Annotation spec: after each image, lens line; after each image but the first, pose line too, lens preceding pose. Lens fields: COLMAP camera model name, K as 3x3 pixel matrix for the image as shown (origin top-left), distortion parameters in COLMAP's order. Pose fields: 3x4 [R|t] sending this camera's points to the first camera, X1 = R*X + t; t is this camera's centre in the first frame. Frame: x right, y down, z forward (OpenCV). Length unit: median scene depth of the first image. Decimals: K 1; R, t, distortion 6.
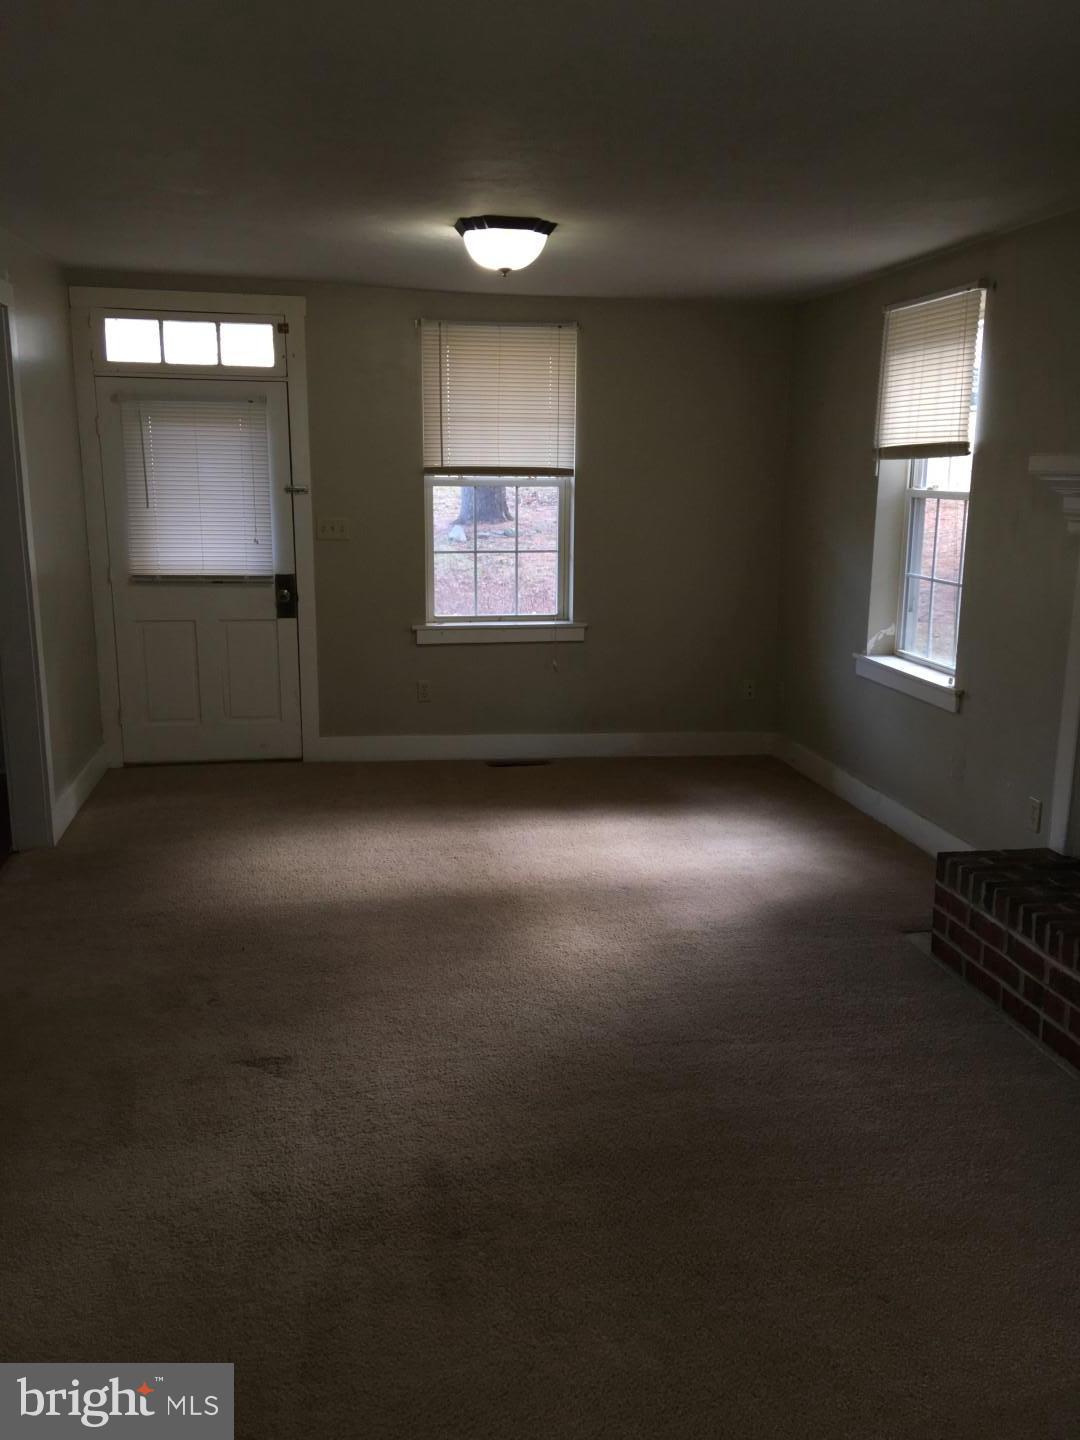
lens RADIAL K [[1223.0, 0, 540.0], [0, 1223.0, 720.0], [0, 0, 1]] dist [0.080111, 0.000987]
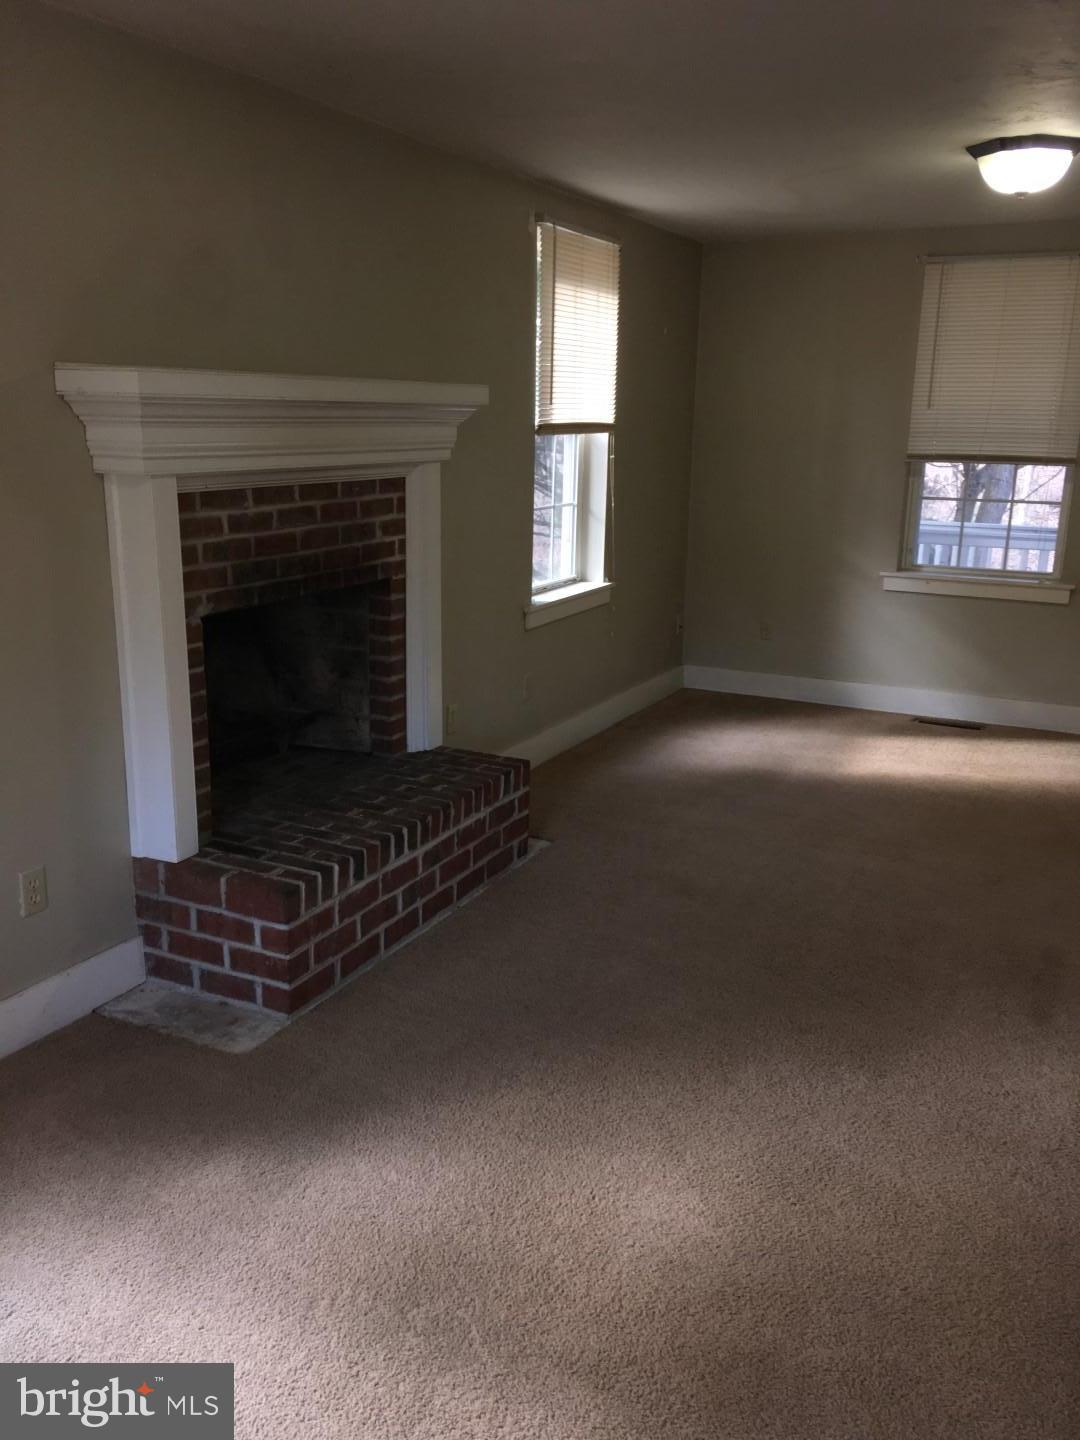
lens RADIAL K [[1223.0, 0, 540.0], [0, 1223.0, 720.0], [0, 0, 1]] dist [0.080111, 0.000987]
pose [[-0.801537, -0.170824, 0.573024, -0.253912], [0.102231, 0.905063, 0.412807, -0.319269], [-0.589140, 0.389461, -0.707979, 1.510621]]
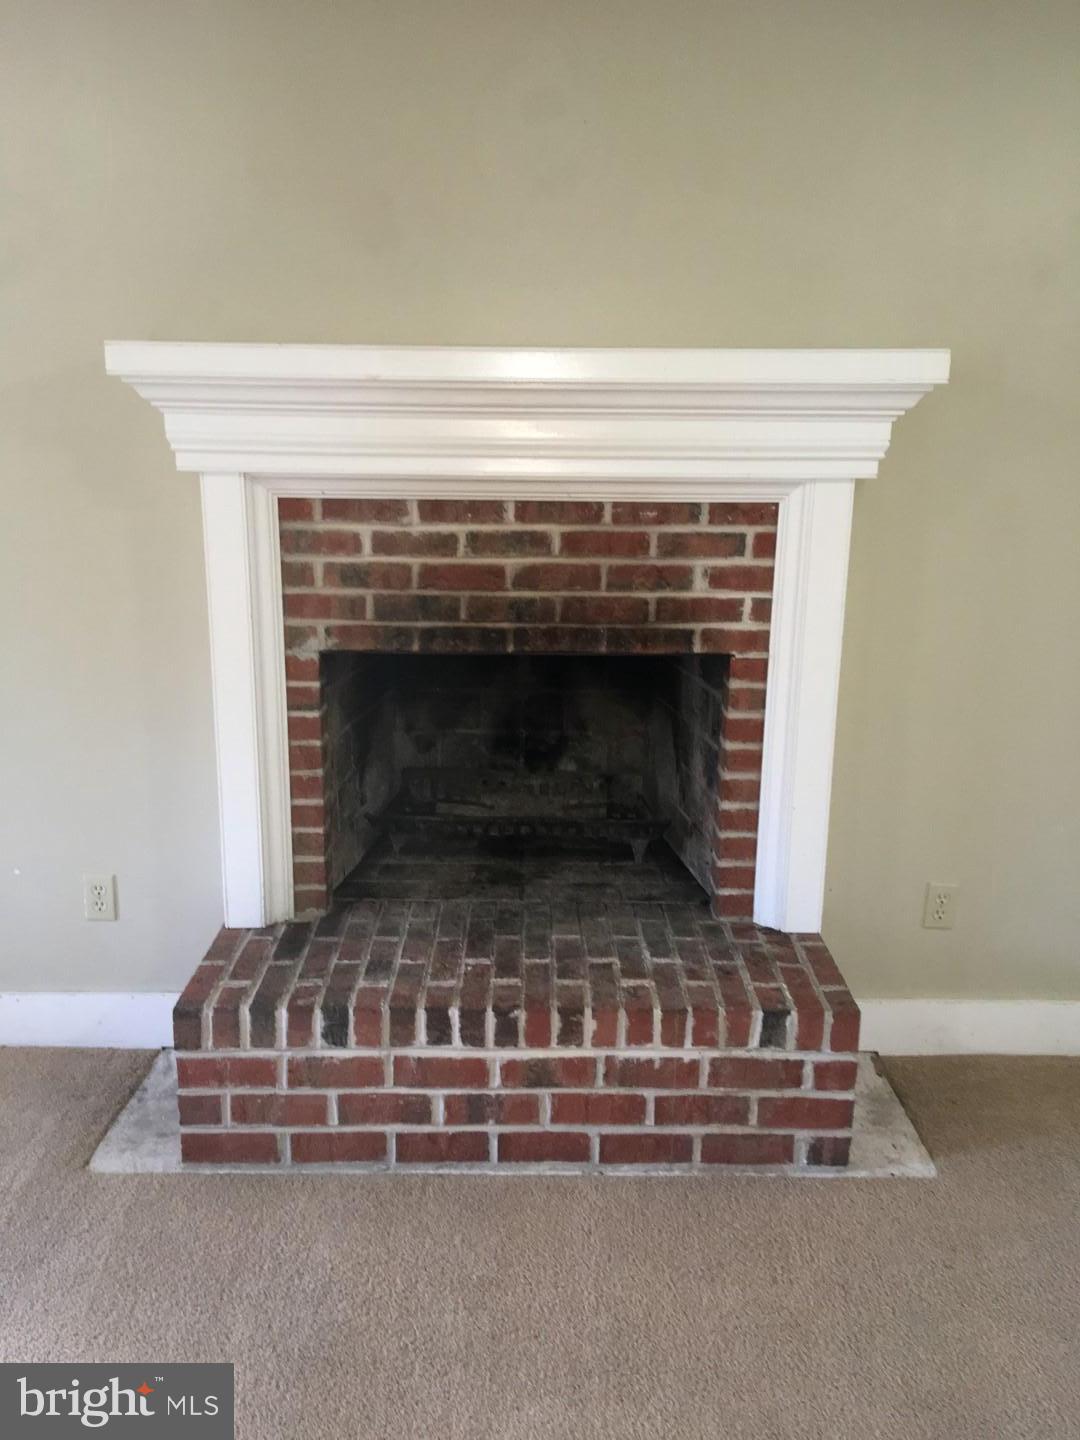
lens RADIAL K [[1223.0, 0, 540.0], [0, 1223.0, 720.0], [0, 0, 1]] dist [0.080111, 0.000987]
pose [[0.168549, -0.252490, 0.952806, -0.206885], [0.199849, 0.955313, 0.217801, -0.135135], [-0.965221, 0.153707, 0.211477, 0.718475]]
